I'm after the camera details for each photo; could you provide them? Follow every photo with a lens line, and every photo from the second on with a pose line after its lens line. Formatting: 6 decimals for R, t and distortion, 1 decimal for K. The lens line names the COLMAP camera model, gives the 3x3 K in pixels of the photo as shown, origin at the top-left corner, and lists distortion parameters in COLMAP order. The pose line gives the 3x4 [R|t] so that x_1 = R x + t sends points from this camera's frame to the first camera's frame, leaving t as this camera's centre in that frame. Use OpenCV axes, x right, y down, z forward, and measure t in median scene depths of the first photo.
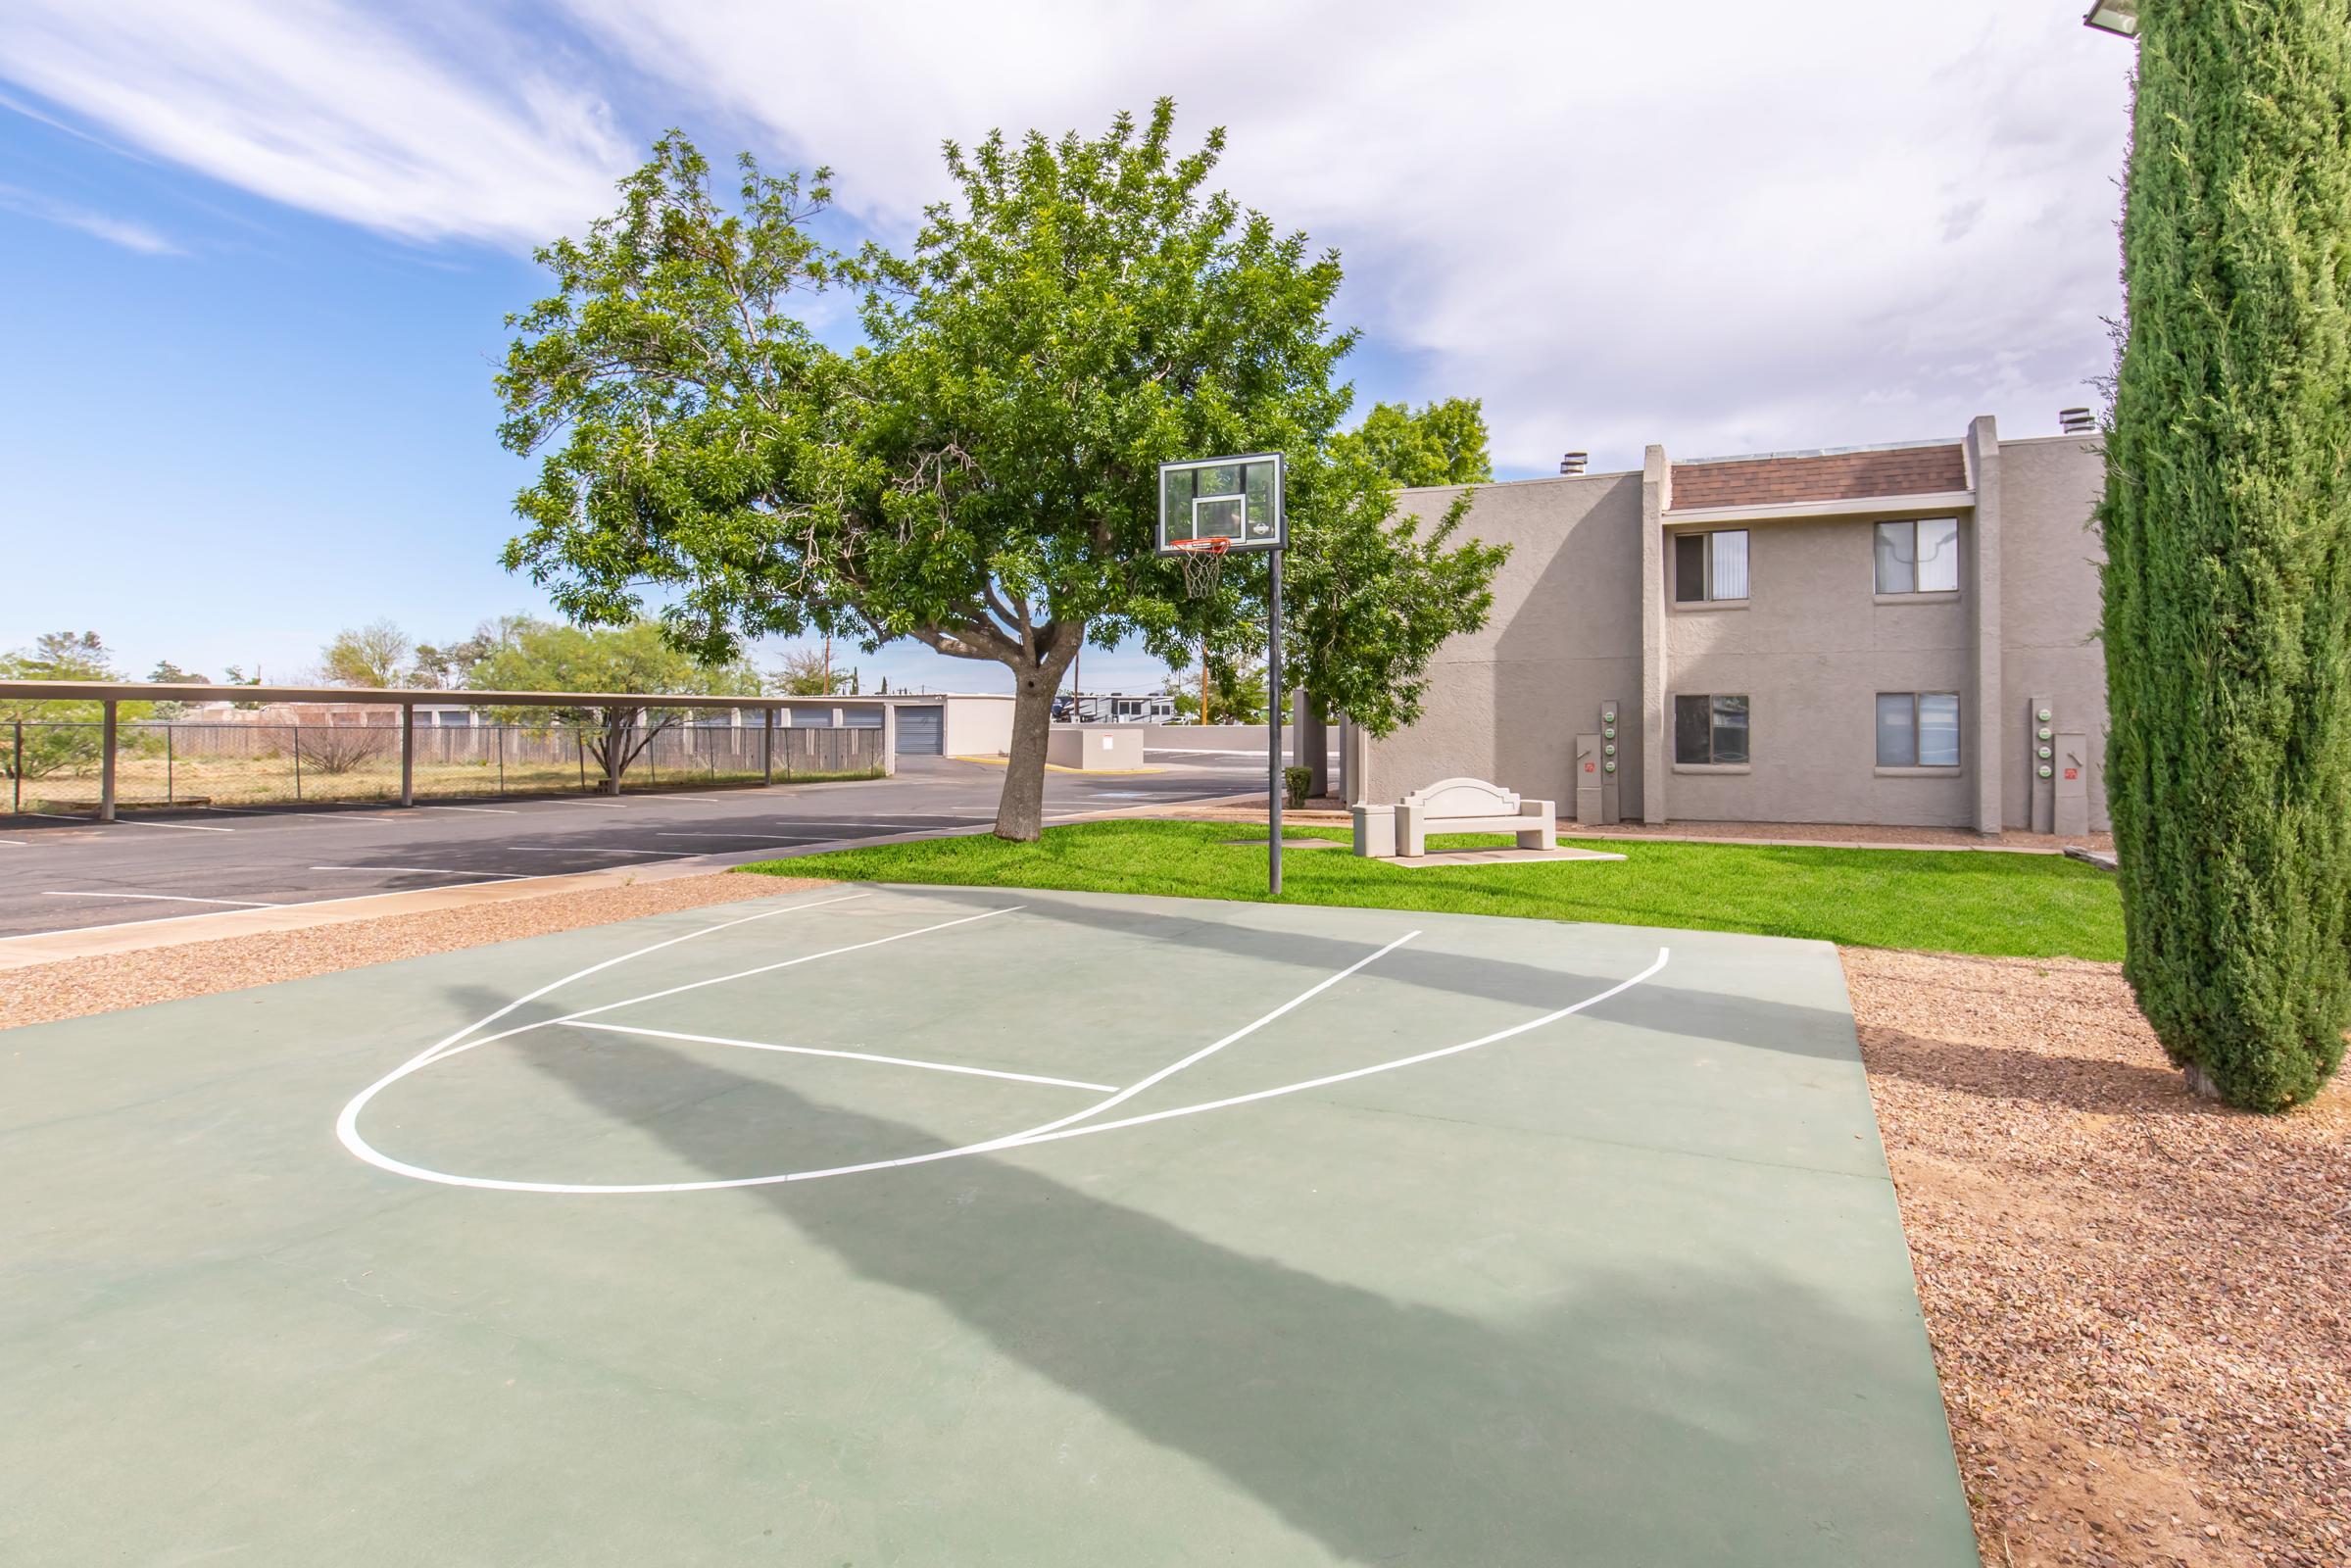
lens RADIAL K [[1219.1, 0, 1261.1], [0, 1219.1, 688.7], [0, 0, 1]] dist [0.005502, 0.000726]
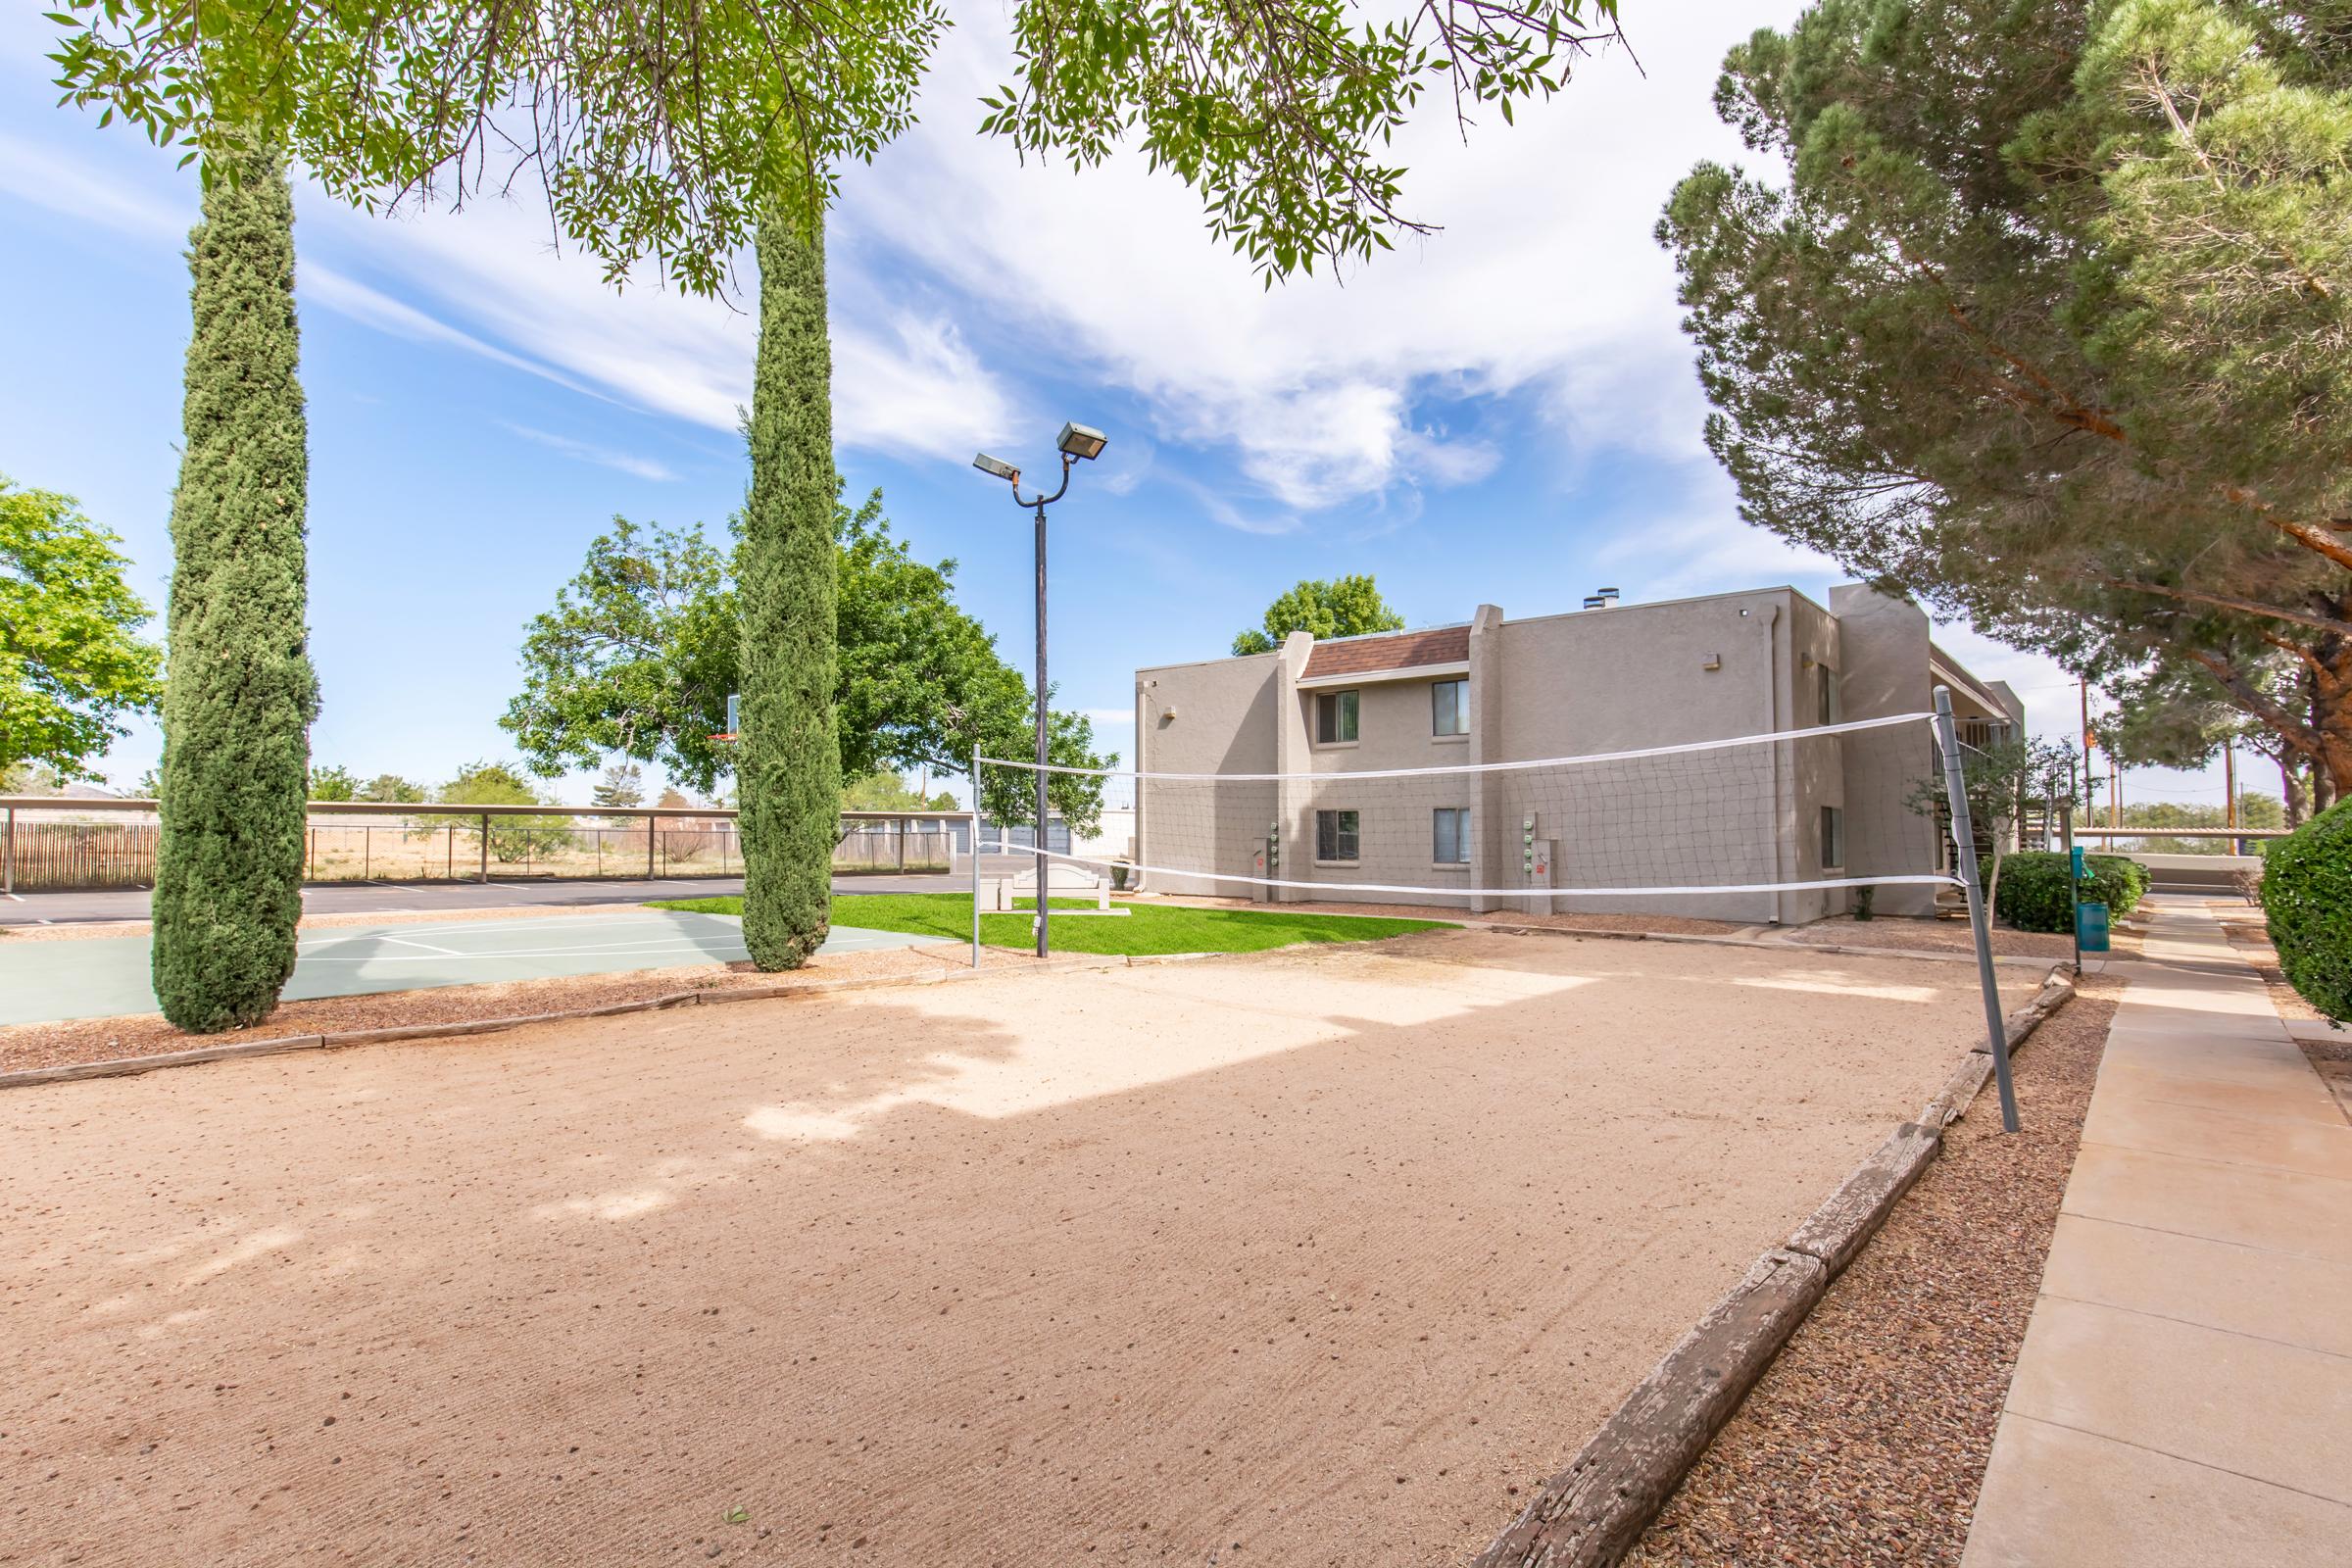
lens RADIAL K [[1134.0, 0, 1176.0], [0, 1134.0, 784.0], [0, 0, 1]] dist [-0.001815, -0.000738]
pose [[0.953099, -0.008709, -0.302534, 0.580068], [0.003744, 0.999849, -0.016987, -0.003813], [0.302636, 0.015057, 0.952987, -0.270558]]
